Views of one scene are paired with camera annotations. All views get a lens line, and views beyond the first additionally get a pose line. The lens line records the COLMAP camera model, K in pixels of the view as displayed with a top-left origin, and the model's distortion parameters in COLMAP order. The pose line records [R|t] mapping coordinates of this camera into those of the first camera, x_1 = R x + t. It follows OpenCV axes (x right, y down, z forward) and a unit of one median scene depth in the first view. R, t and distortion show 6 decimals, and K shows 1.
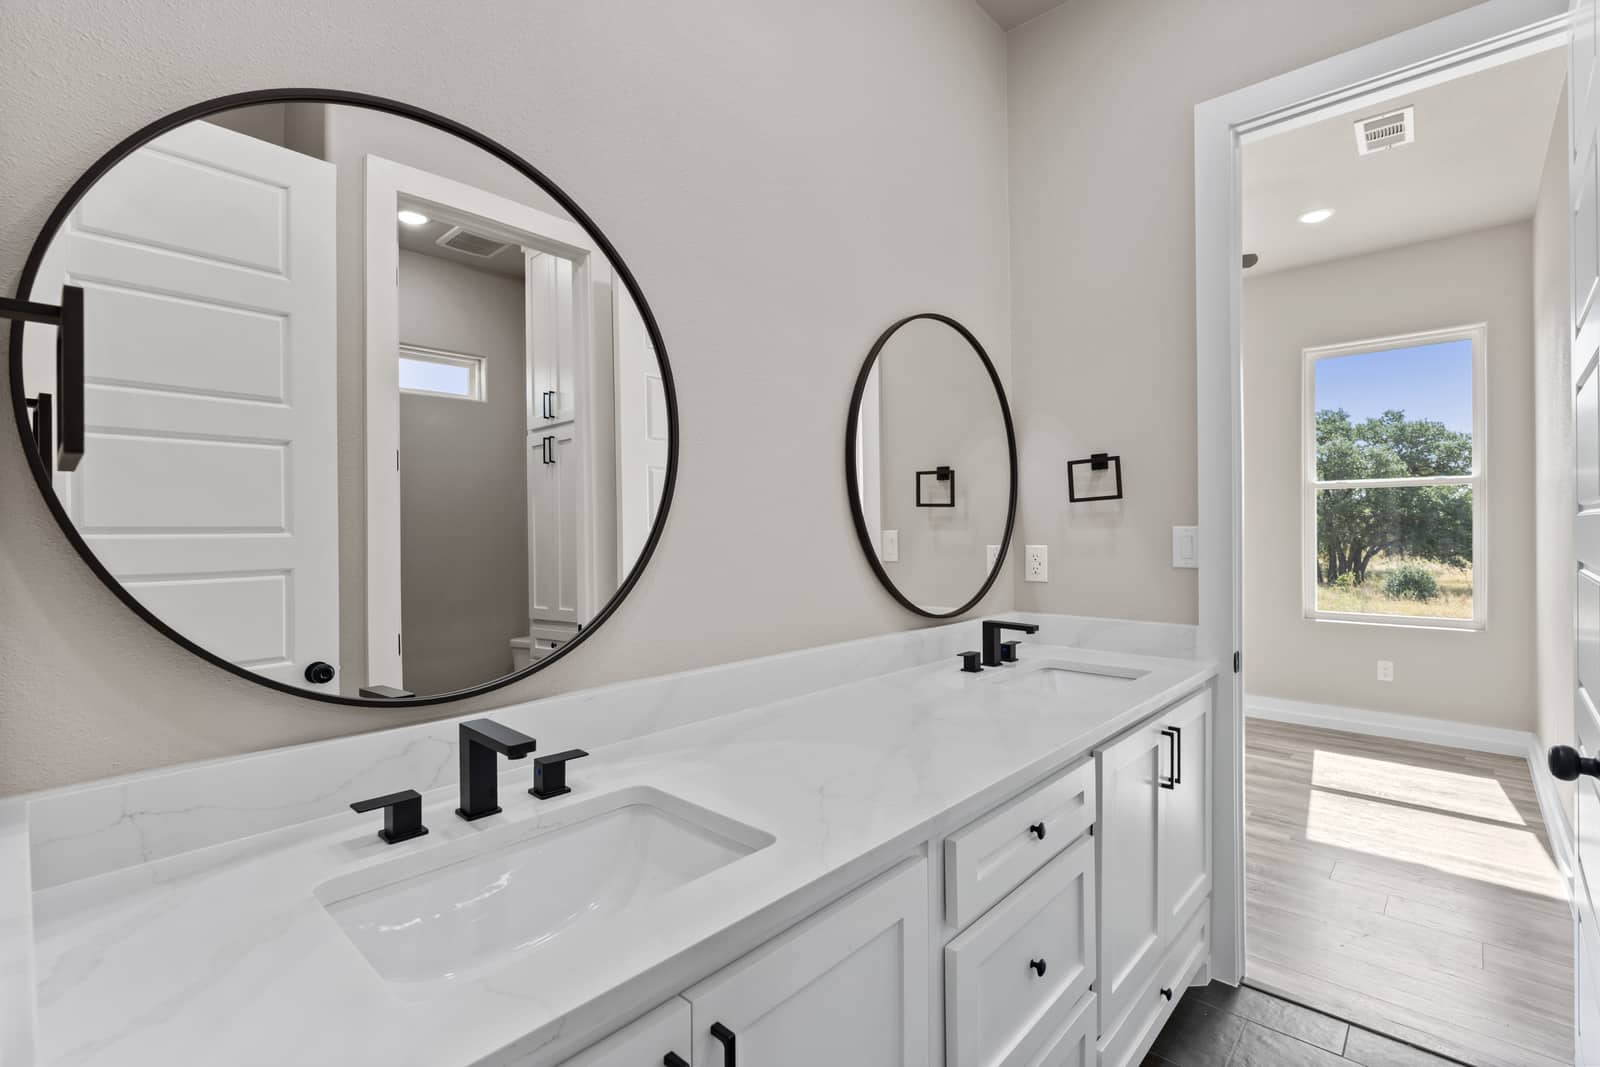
lens RADIAL K [[720.5, 0, 791.5], [0, 720.5, 533.0], [0, 0, 1]] dist [0.000752, 0.001027]
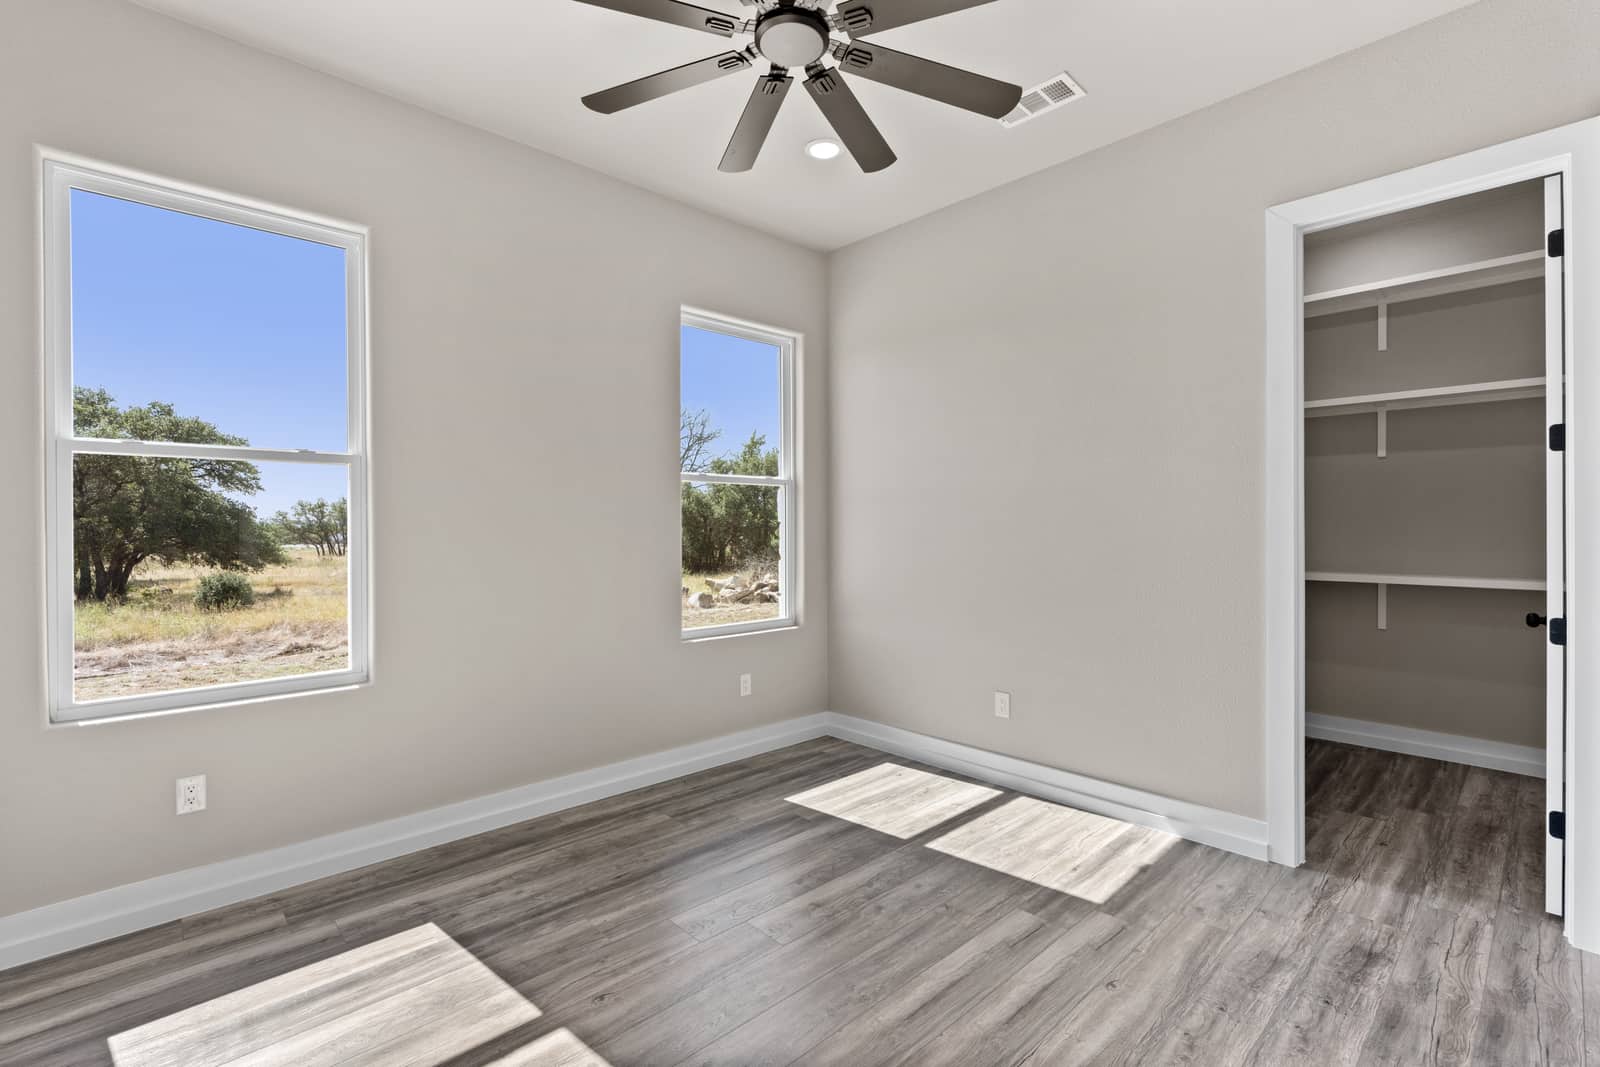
lens RADIAL K [[720.5, 0, 791.5], [0, 720.5, 533.0], [0, 0, 1]] dist [0.000752, 0.001027]
pose [[0.071658, -0.000822, 0.997429, -0.082389], [0.007917, 0.999969, 0.000255, -0.000512], [-0.997398, 0.007879, 0.071662, 0.878580]]
